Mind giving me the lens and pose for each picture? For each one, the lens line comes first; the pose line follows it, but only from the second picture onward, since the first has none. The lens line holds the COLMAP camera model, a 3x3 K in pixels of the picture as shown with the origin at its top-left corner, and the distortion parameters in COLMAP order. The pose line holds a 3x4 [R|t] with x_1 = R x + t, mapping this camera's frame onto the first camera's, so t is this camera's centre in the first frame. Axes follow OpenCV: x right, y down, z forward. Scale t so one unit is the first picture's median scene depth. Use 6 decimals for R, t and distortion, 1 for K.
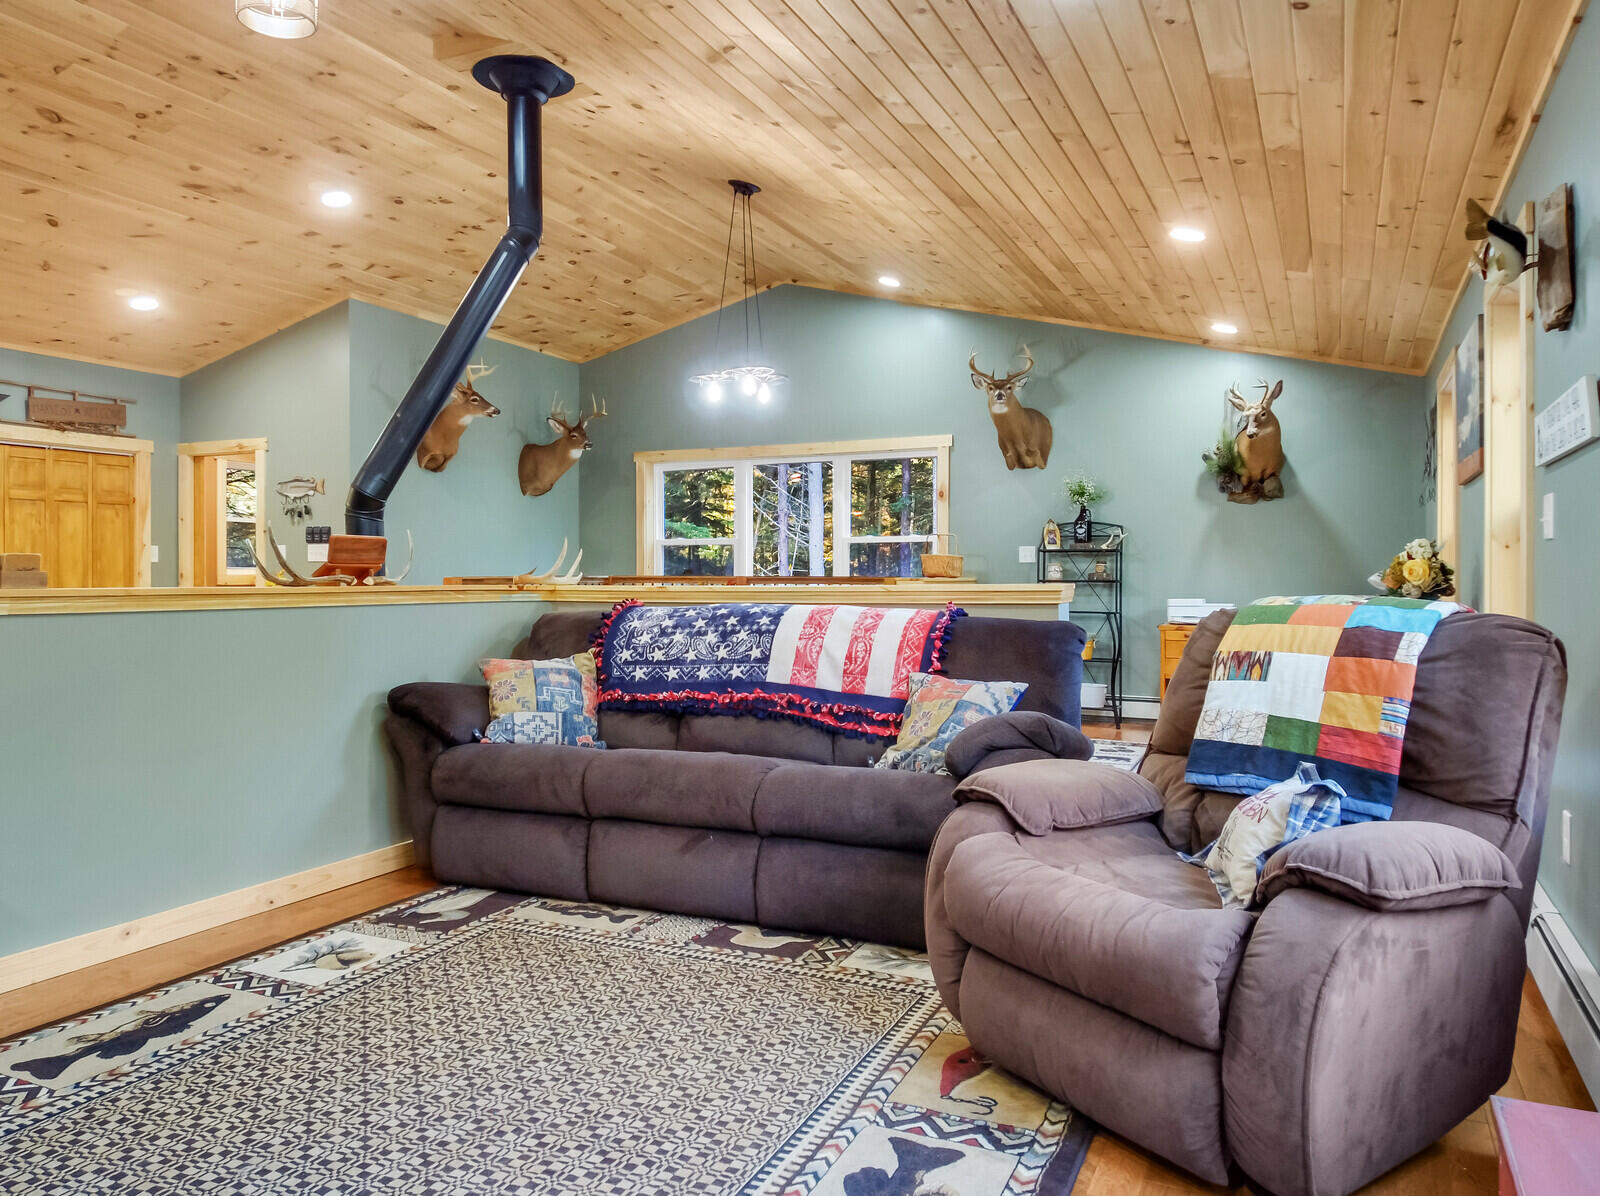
lens RADIAL K [[1109.0, 0, 762.2], [0, 1109.0, 582.3], [0, 0, 1]] dist [-0.009862, -0.015539]
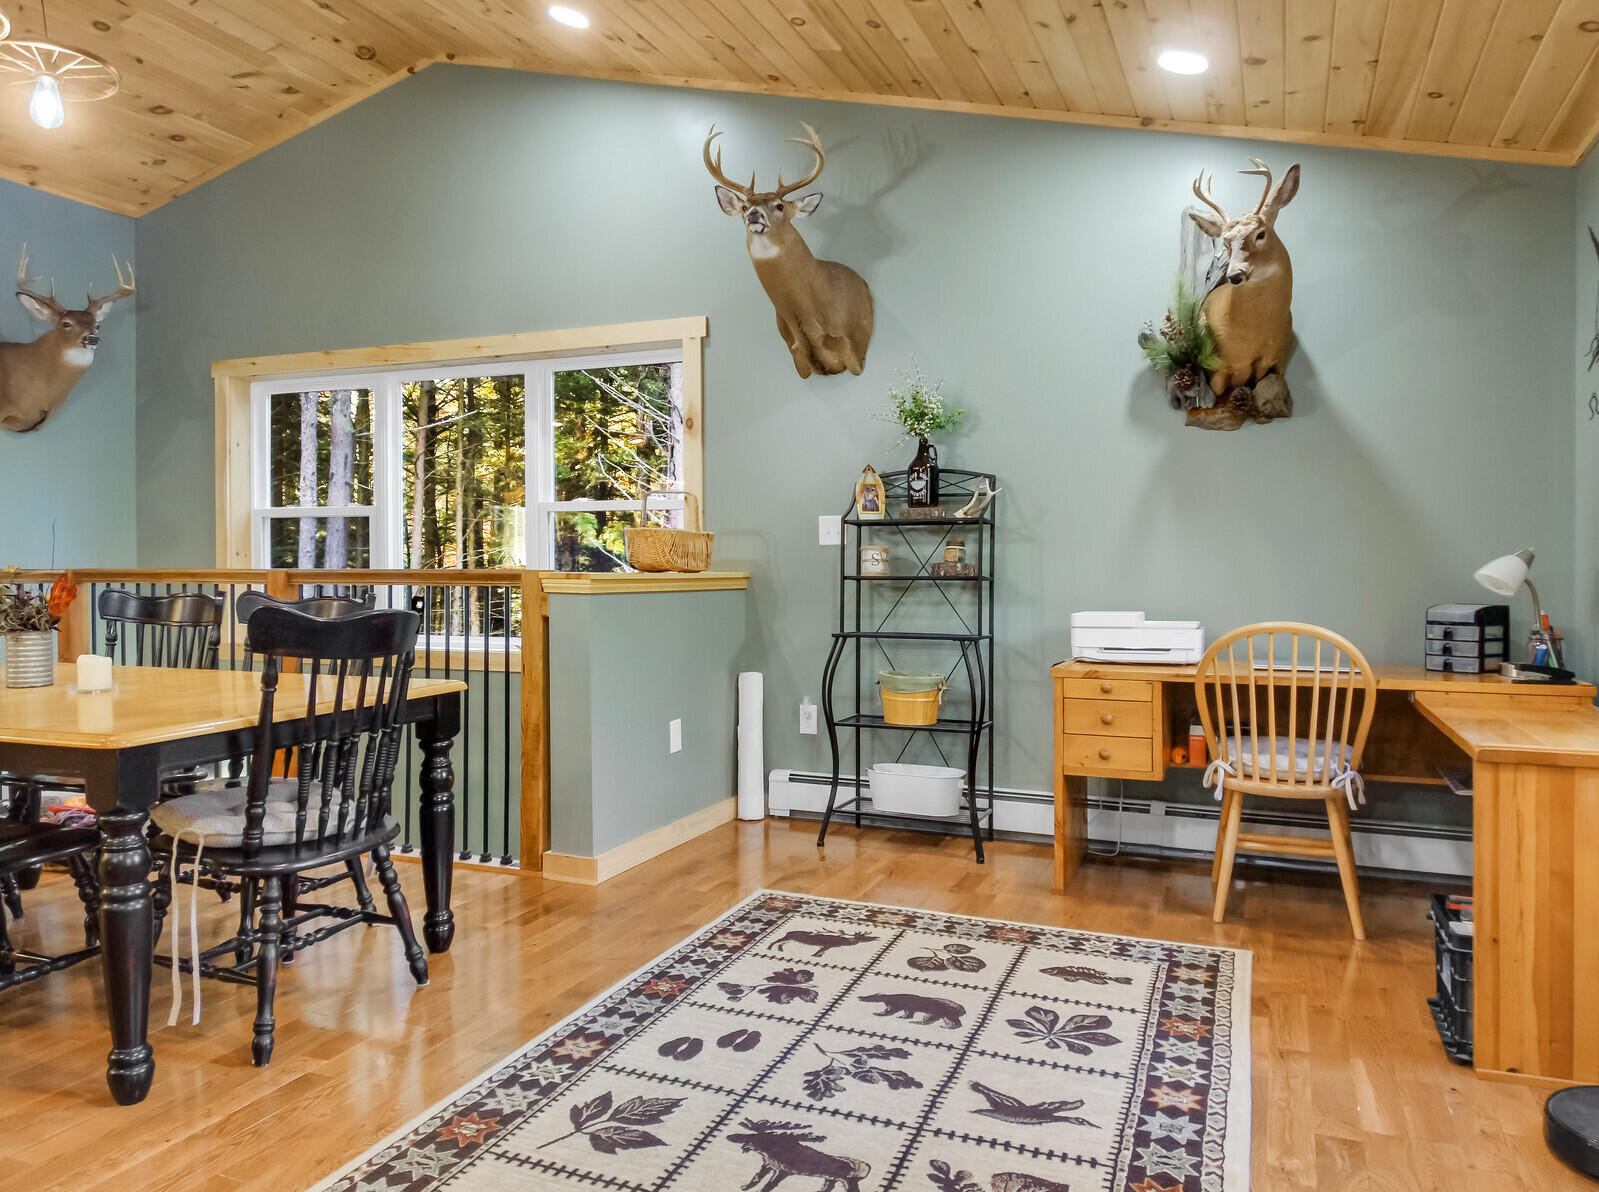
lens RADIAL K [[1108.4, 0, 797.2], [0, 1108.4, 601.5], [0, 0, 1]] dist [-0.009862, -0.015539]
pose [[0.997538, -0.002397, 0.070086, 0.190284], [0.000834, 0.999751, 0.022315, -0.001825], [-0.070122, -0.022202, 0.997291, 0.464853]]
